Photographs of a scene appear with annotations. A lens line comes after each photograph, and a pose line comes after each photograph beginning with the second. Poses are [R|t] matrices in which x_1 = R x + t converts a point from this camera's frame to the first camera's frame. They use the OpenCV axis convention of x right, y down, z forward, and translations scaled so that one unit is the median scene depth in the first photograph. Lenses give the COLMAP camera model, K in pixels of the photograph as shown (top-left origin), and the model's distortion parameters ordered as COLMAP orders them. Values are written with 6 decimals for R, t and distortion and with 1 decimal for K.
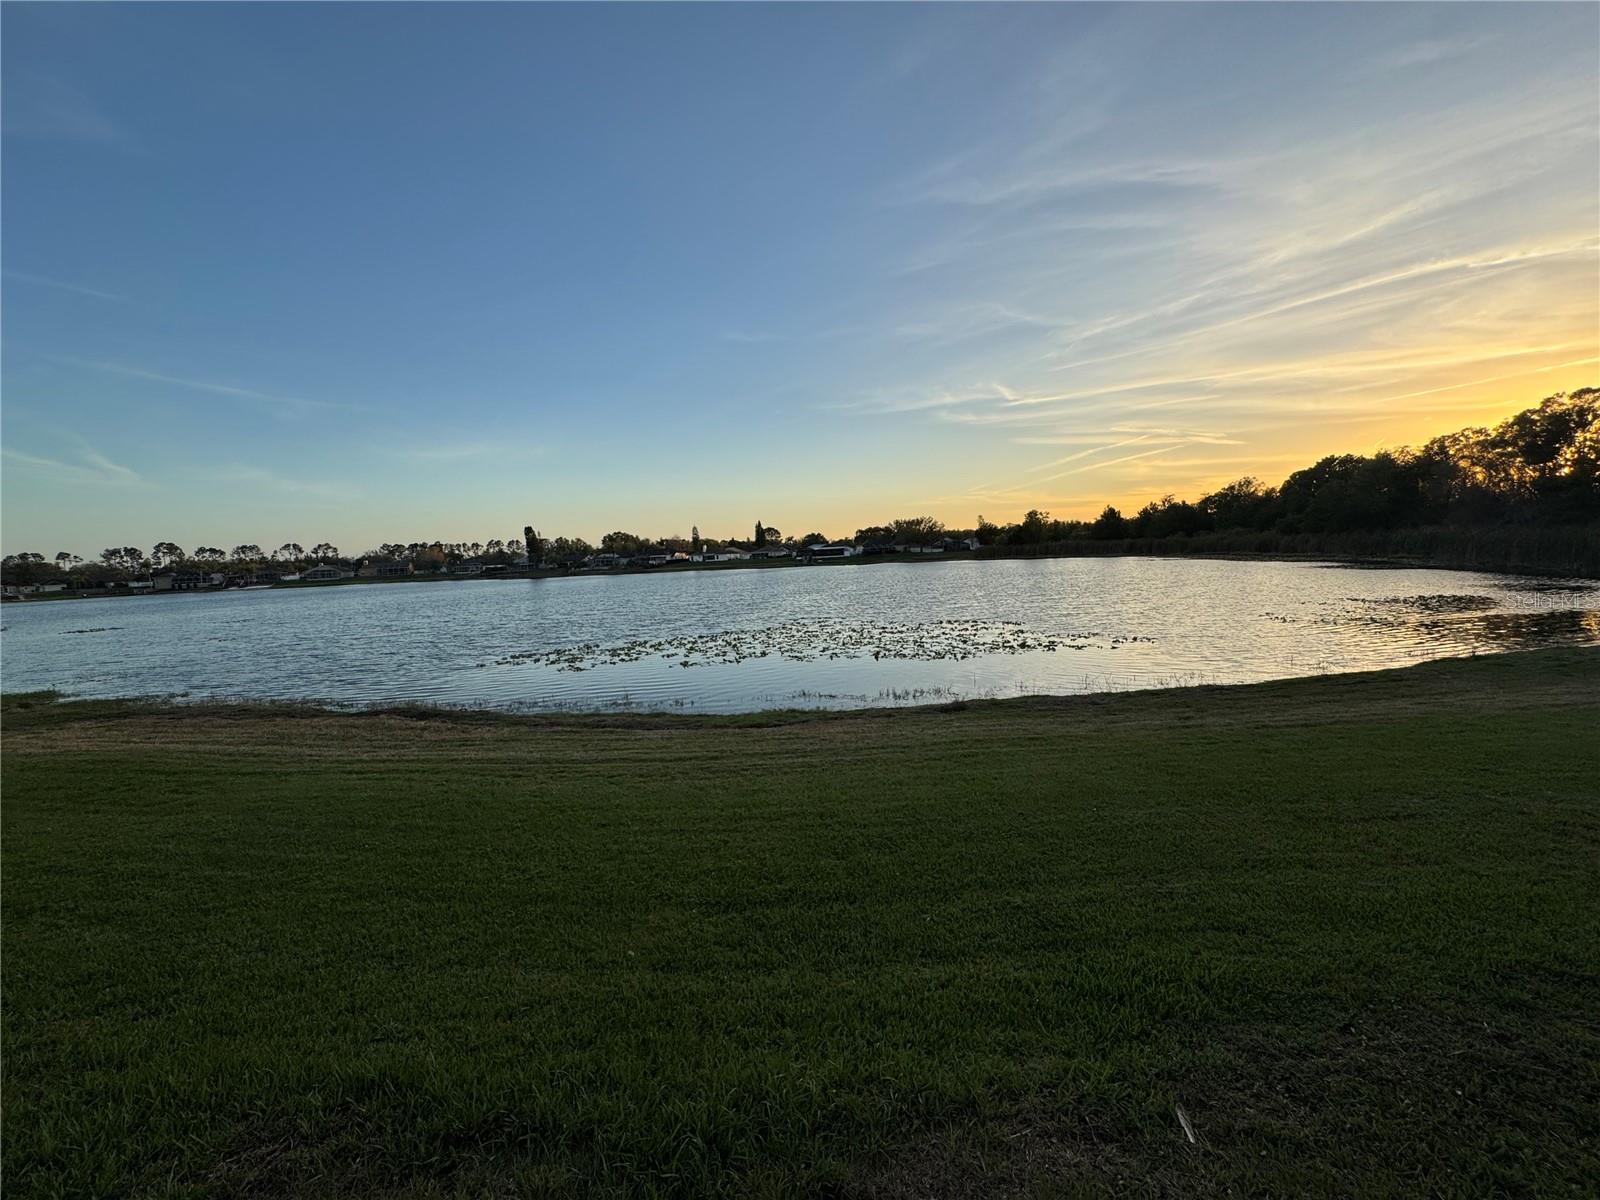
lens RADIAL K [[639.0, 0, 800.6], [0, 639.0, 595.9], [0, 0, 1]] dist [-0.003164, 0.000551]
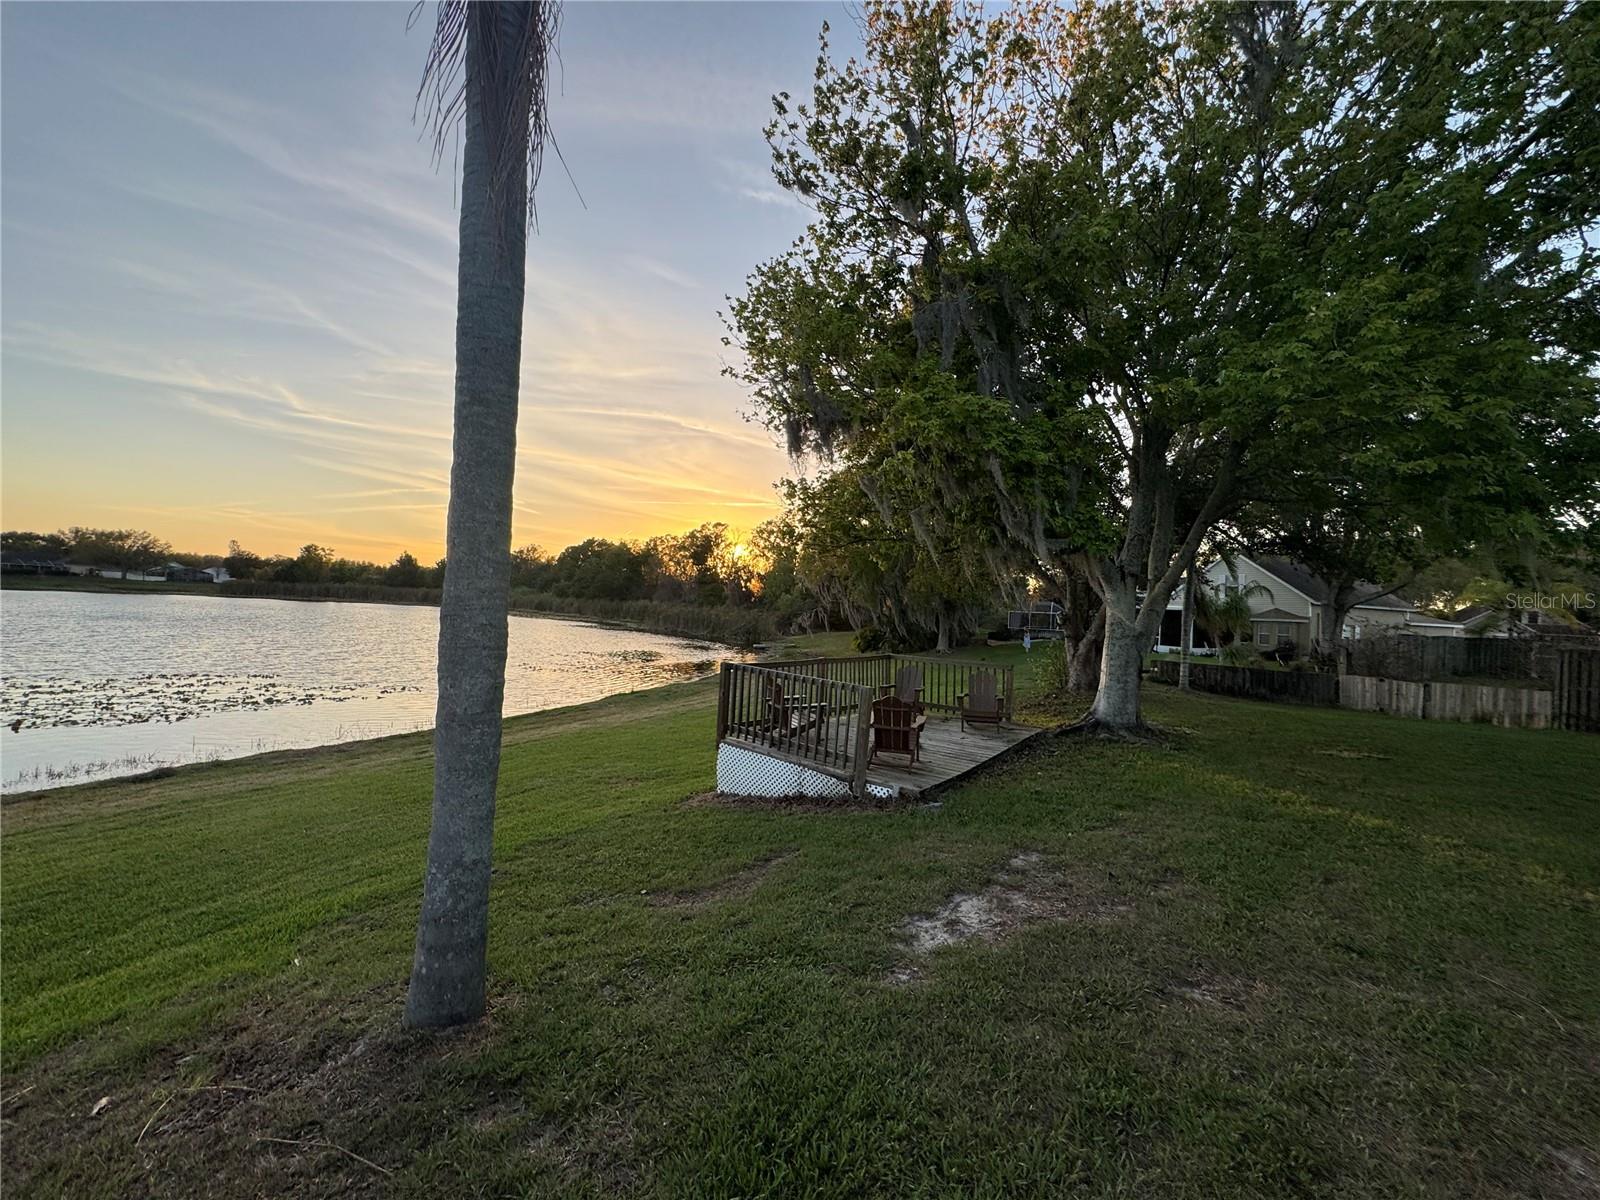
lens RADIAL K [[639.1, 0, 800.3], [0, 639.1, 598.6], [0, 0, 1]] dist [-0.003004, 0.000875]
pose [[0.535097, 0.080815, 0.840916, -0.031137], [-0.018046, 0.996280, -0.084263, -0.005013], [-0.844598, 0.029914, 0.534565, -0.171355]]
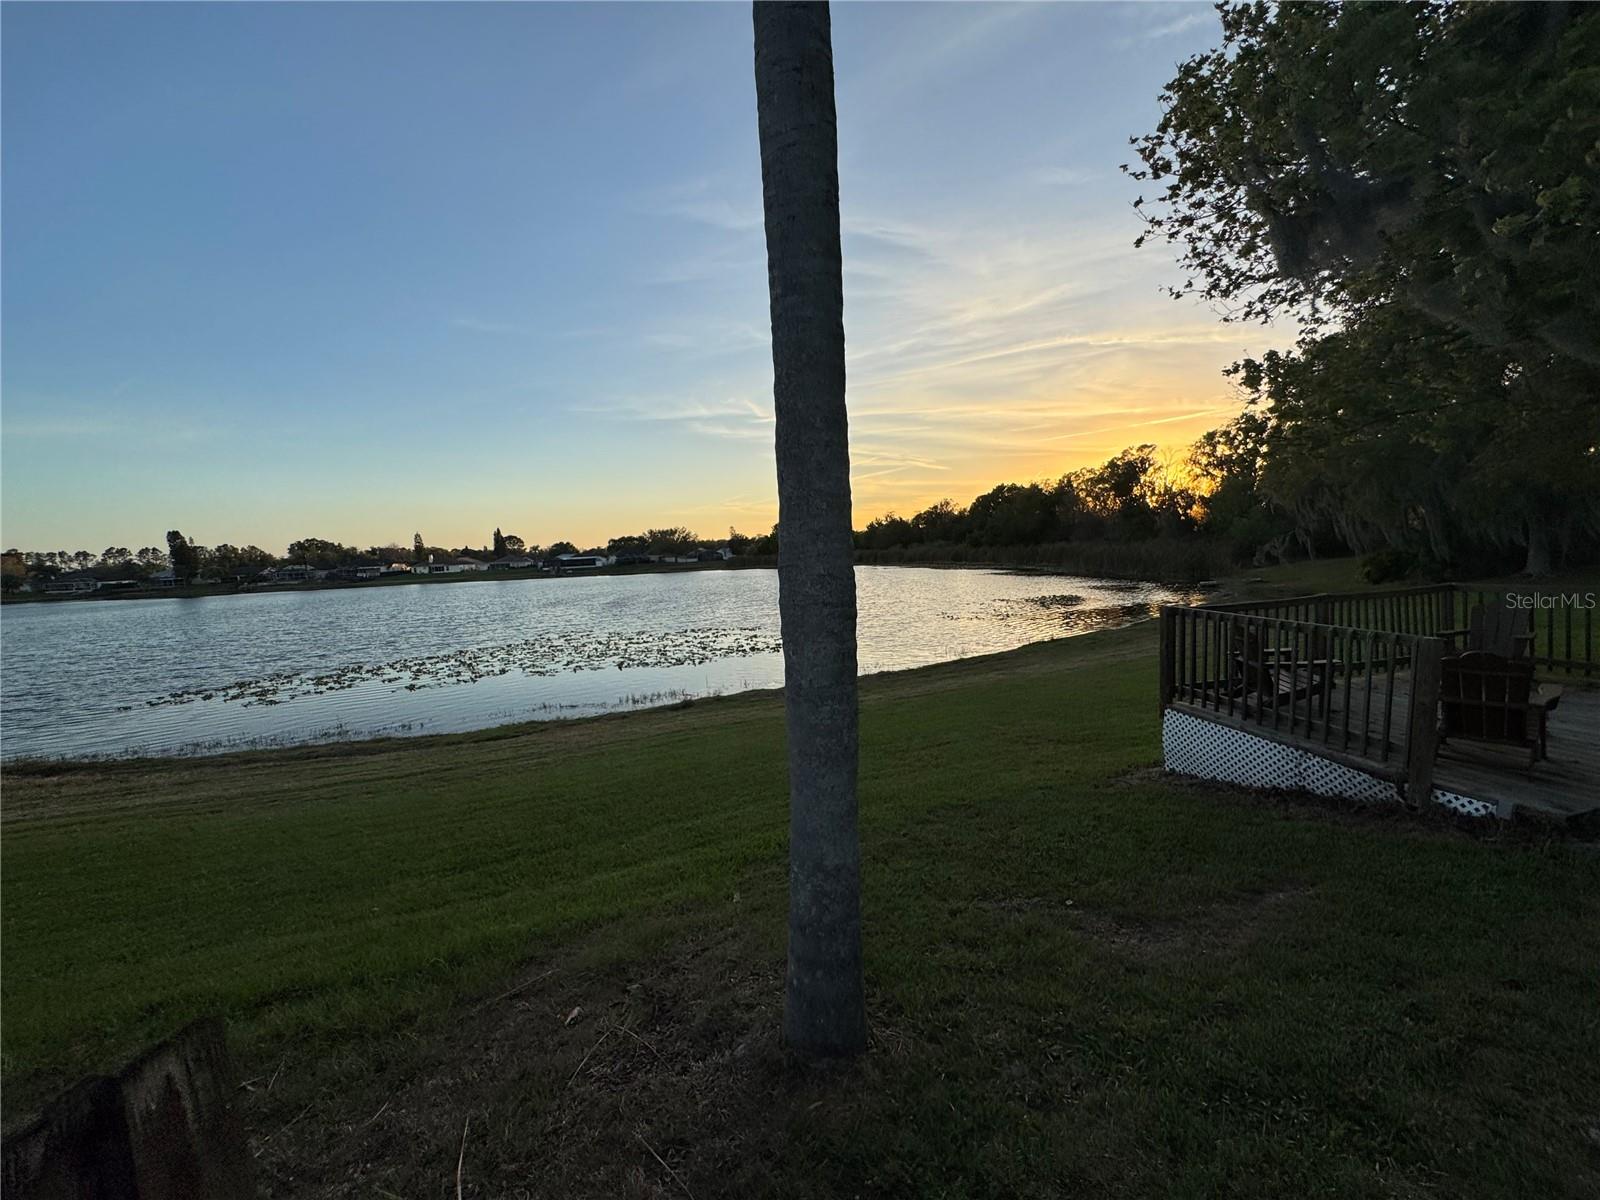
lens RADIAL K [[639.1, 0, 800.3], [0, 639.1, 598.6], [0, 0, 1]] dist [-0.003004, 0.000875]
pose [[0.930432, -0.024329, 0.365655, 0.017708], [0.028008, 0.999596, -0.004760, -0.005552], [-0.365392, 0.014670, 0.930738, -0.128707]]
